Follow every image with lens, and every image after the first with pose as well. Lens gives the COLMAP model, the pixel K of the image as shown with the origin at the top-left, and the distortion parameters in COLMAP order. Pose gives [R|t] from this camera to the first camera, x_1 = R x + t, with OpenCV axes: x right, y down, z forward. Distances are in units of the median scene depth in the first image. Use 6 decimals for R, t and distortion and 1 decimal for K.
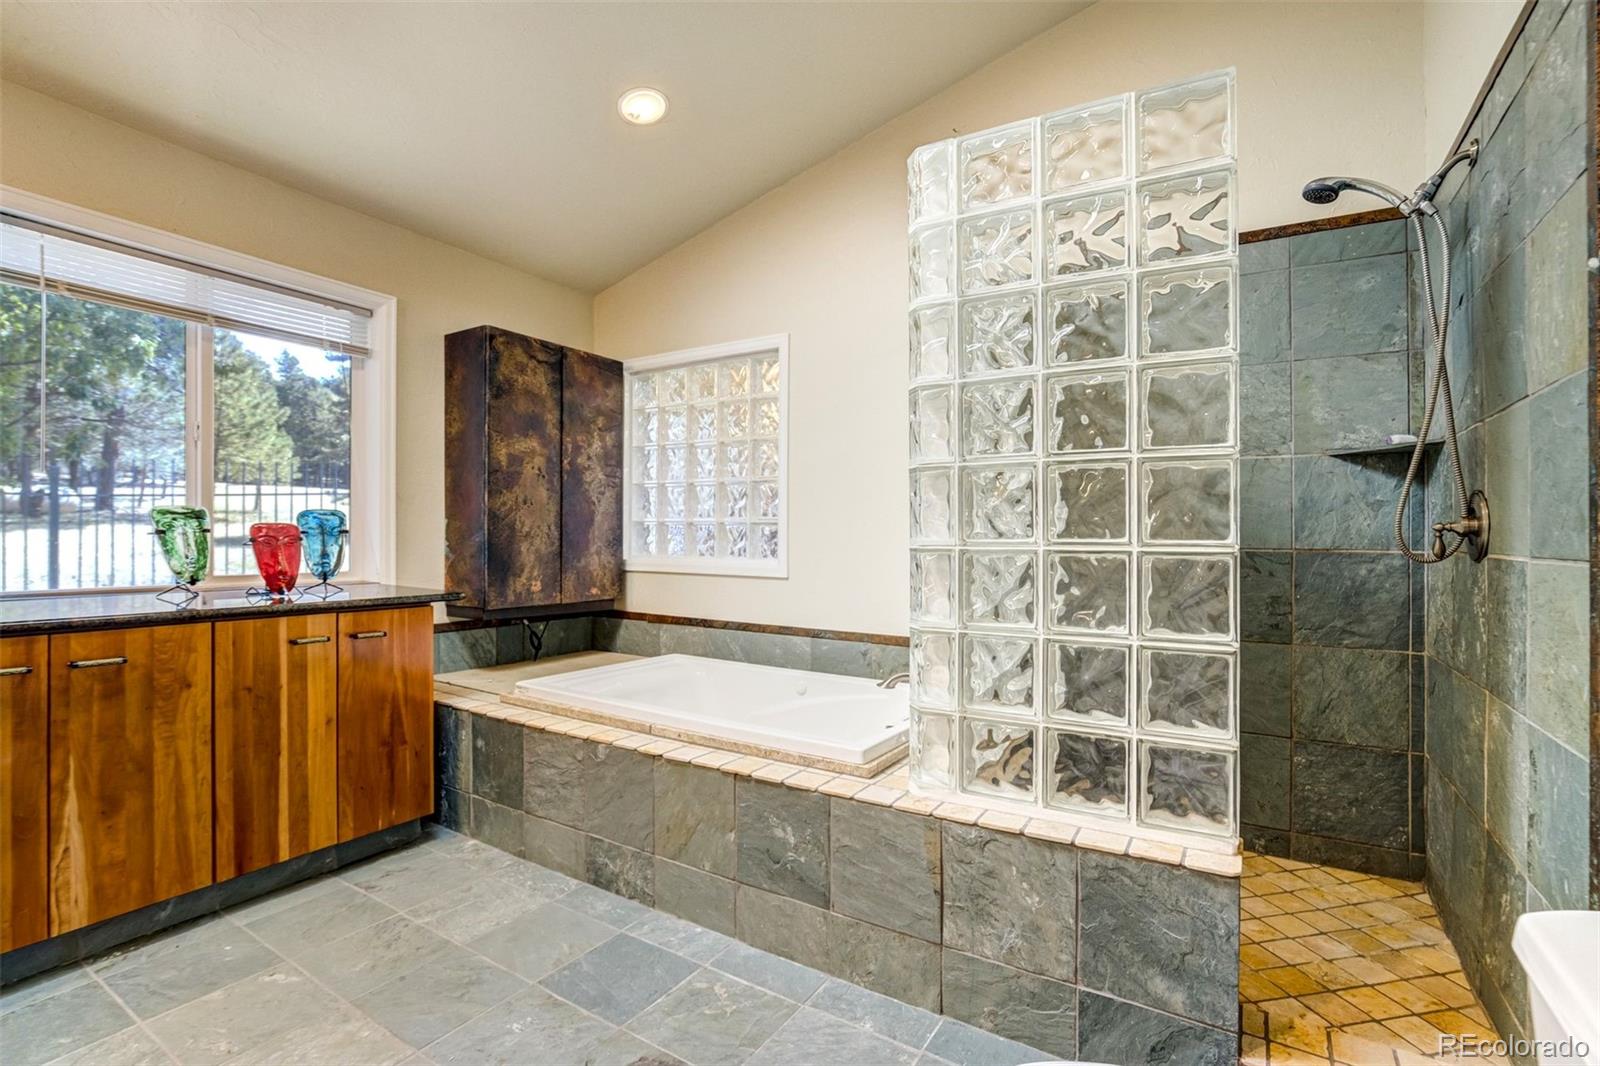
lens RADIAL K [[737.4, 0, 772.6], [0, 737.4, 535.6], [0, 0, 1]] dist [-0.059531, 0.028202]
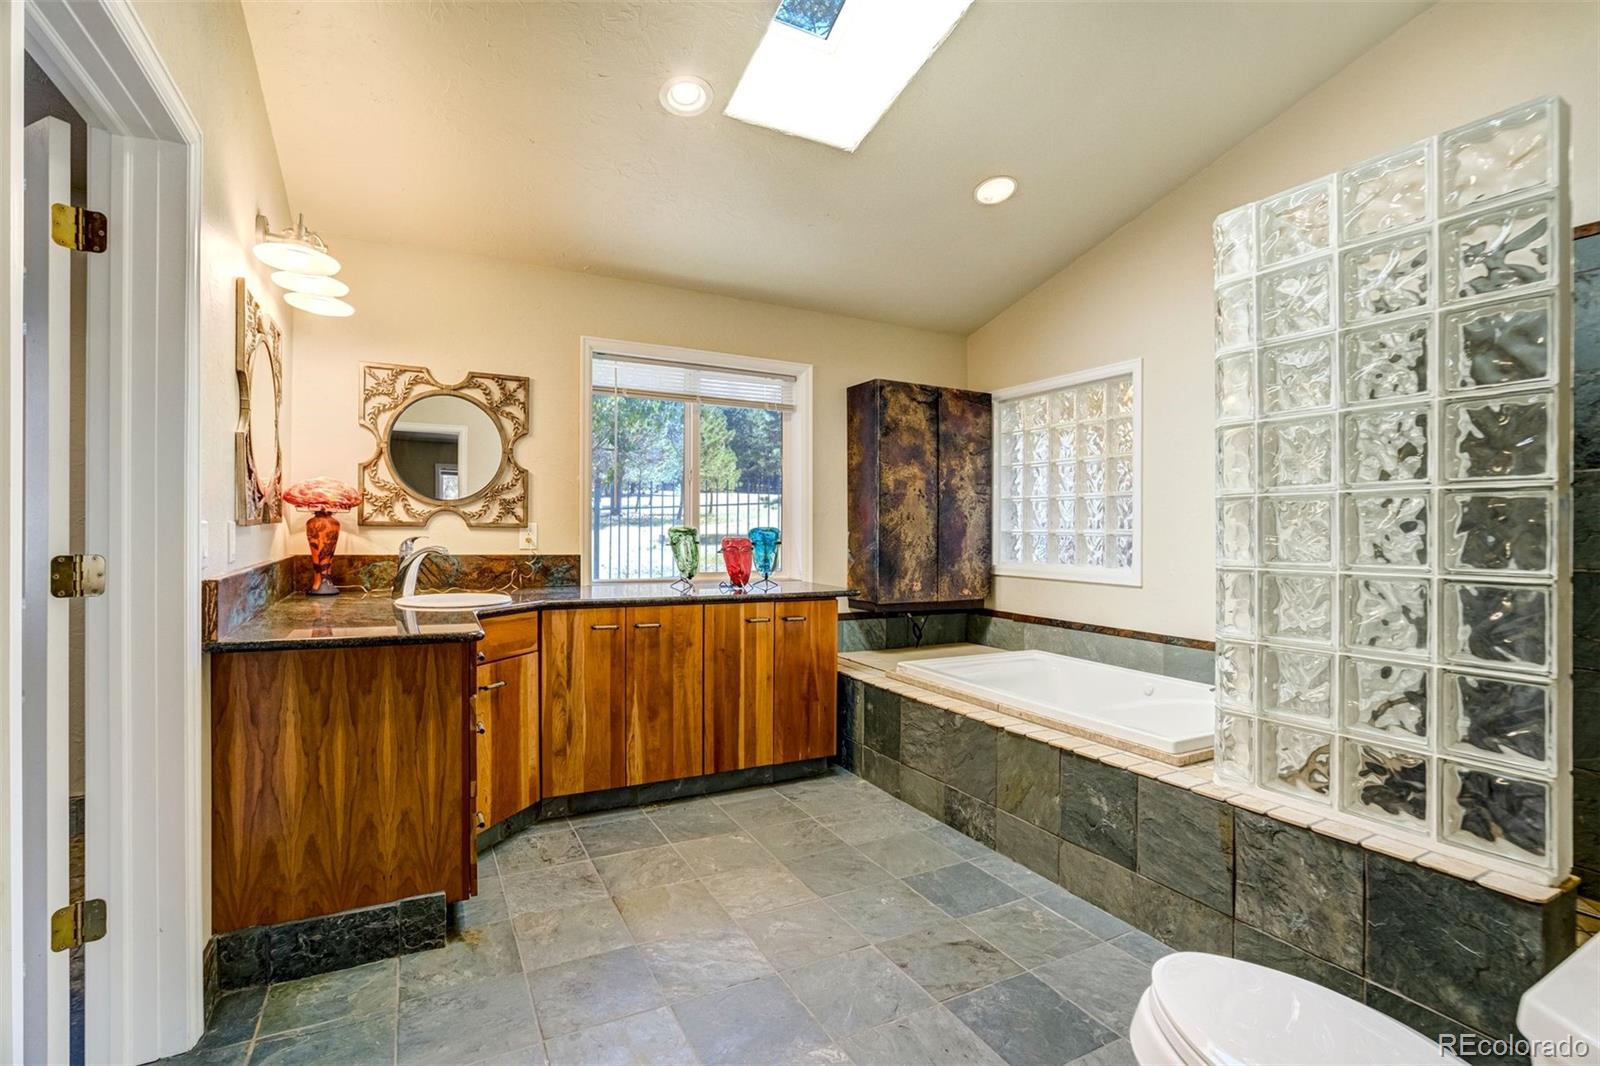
lens RADIAL K [[727.5, 0, 801.3], [0, 727.5, 533.5], [0, 0, 1]] dist [-0.032514, 0.015712]
pose [[0.879251, 0.001917, -0.476356, 0.130182], [-0.002301, 0.999997, -0.000223, -0.028395], [0.476354, 0.001292, 0.879253, -0.240927]]
